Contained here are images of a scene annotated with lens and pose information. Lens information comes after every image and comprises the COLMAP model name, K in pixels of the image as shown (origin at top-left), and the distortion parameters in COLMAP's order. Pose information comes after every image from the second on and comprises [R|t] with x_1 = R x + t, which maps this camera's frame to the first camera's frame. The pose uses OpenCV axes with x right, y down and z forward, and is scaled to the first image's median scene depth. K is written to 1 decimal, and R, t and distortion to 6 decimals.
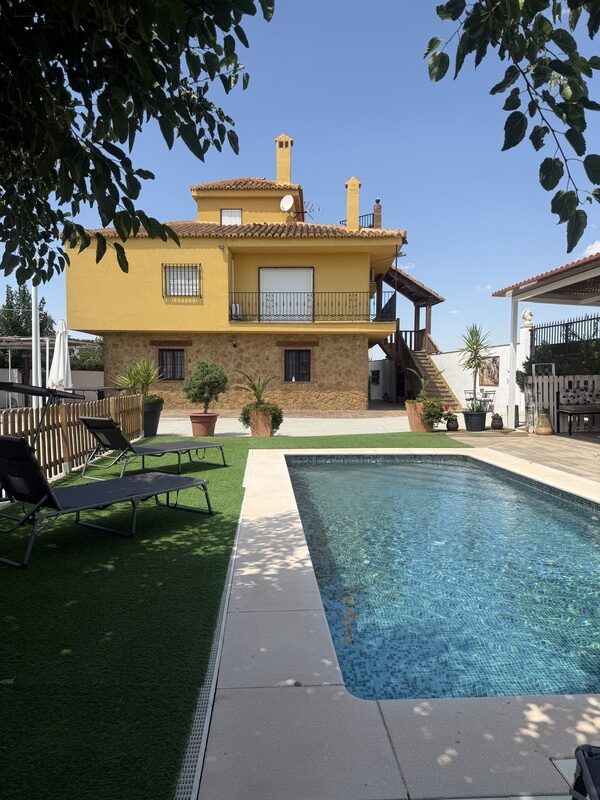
lens RADIAL K [[559.0, 0, 298.5], [0, 559.0, 403.8], [0, 0, 1]] dist [0.052372, -0.016804]
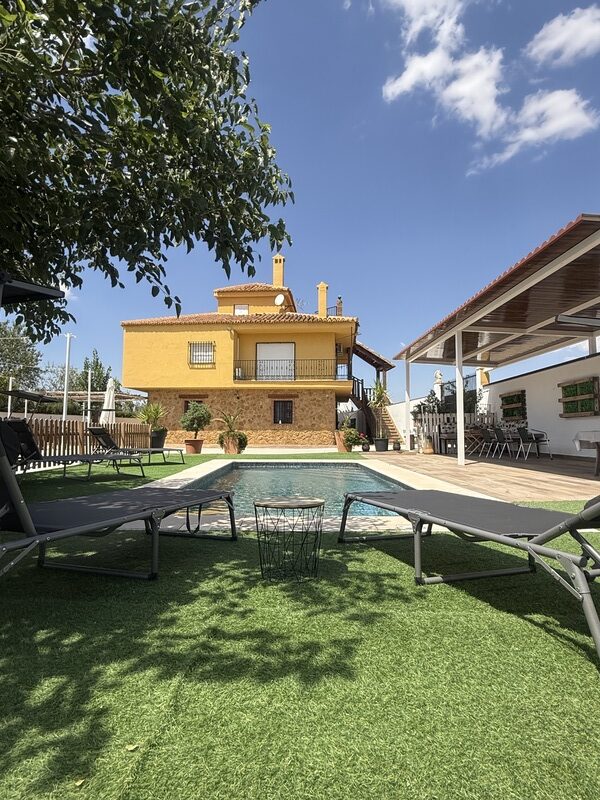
lens RADIAL K [[438.8, 0, 299.8], [0, 438.8, 399.9], [0, 0, 1]] dist [-0.006734, -0.000237]
pose [[0.998631, -0.002935, -0.052228, 0.097706], [-0.003234, 0.993051, -0.117643, 0.029249], [0.052210, 0.117651, 0.991682, -0.080903]]
